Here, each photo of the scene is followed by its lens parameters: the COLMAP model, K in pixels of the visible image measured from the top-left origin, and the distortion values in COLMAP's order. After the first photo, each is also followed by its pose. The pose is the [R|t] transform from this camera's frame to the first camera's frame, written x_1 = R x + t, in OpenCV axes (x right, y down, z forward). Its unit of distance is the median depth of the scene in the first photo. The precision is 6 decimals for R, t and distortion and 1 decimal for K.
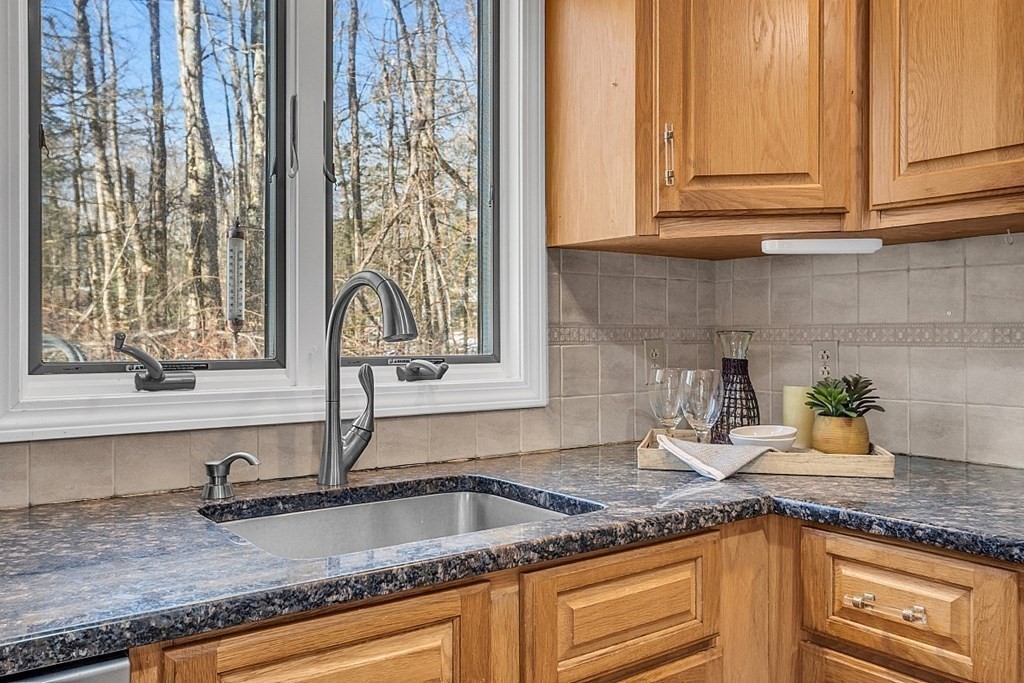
lens RADIAL K [[825.4, 0, 511.7], [0, 825.4, 342.2], [0, 0, 1]] dist [-0.006905, -0.003353]
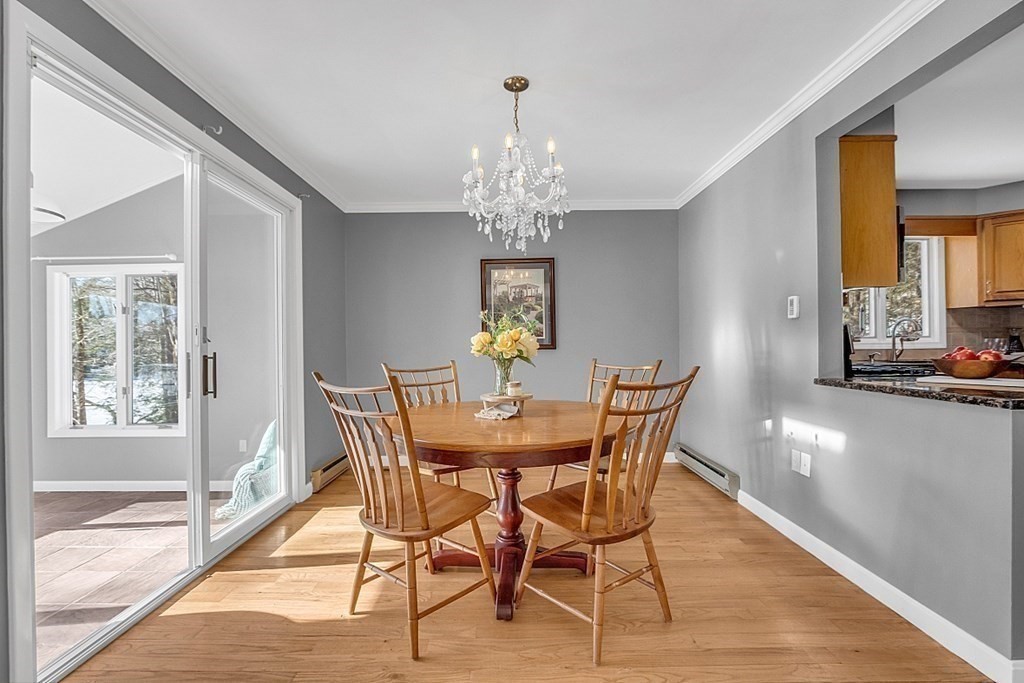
lens RADIAL K [[453.1, 0, 510.7], [0, 453.1, 344.1], [0, 0, 1]] dist [-0.002178, -0.000143]
pose [[0.796616, -0.006369, -0.604452, -0.351993], [0.010572, 0.999938, 0.003397, 0.029529], [0.604393, -0.009096, 0.796634, -2.252477]]
